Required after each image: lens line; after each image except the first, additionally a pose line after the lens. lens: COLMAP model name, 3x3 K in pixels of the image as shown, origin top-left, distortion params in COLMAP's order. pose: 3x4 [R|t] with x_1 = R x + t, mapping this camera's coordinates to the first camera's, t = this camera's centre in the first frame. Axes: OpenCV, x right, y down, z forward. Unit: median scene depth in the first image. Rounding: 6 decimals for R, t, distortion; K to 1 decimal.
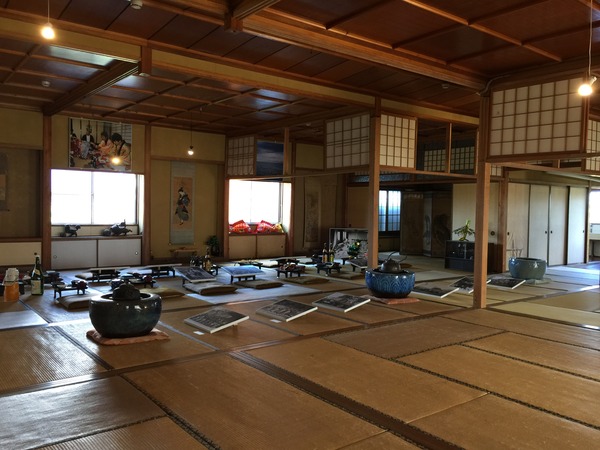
lens RADIAL K [[512.1, 0, 300.7], [0, 512.1, 224.8], [0, 0, 1]] dist [-0.002551, 0.000243]
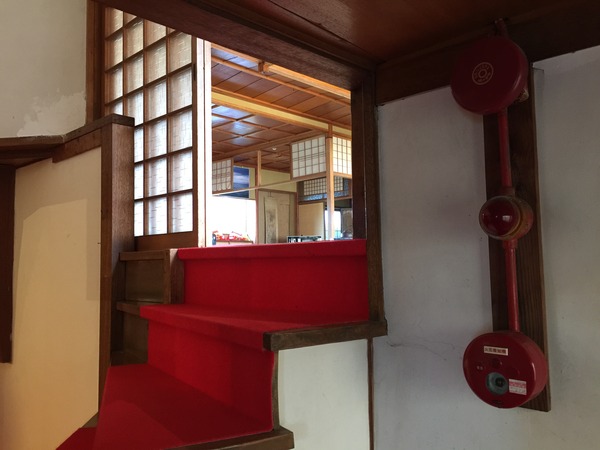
lens RADIAL K [[512.1, 0, 299.2], [0, 512.1, 225.6], [0, 0, 1]] dist [-0.002551, 0.000243]
pose [[0.989509, -0.024186, 0.142429, -0.136434], [0.038872, 0.994101, -0.101253, 0.162270], [-0.139140, 0.105728, 0.984612, -0.342401]]
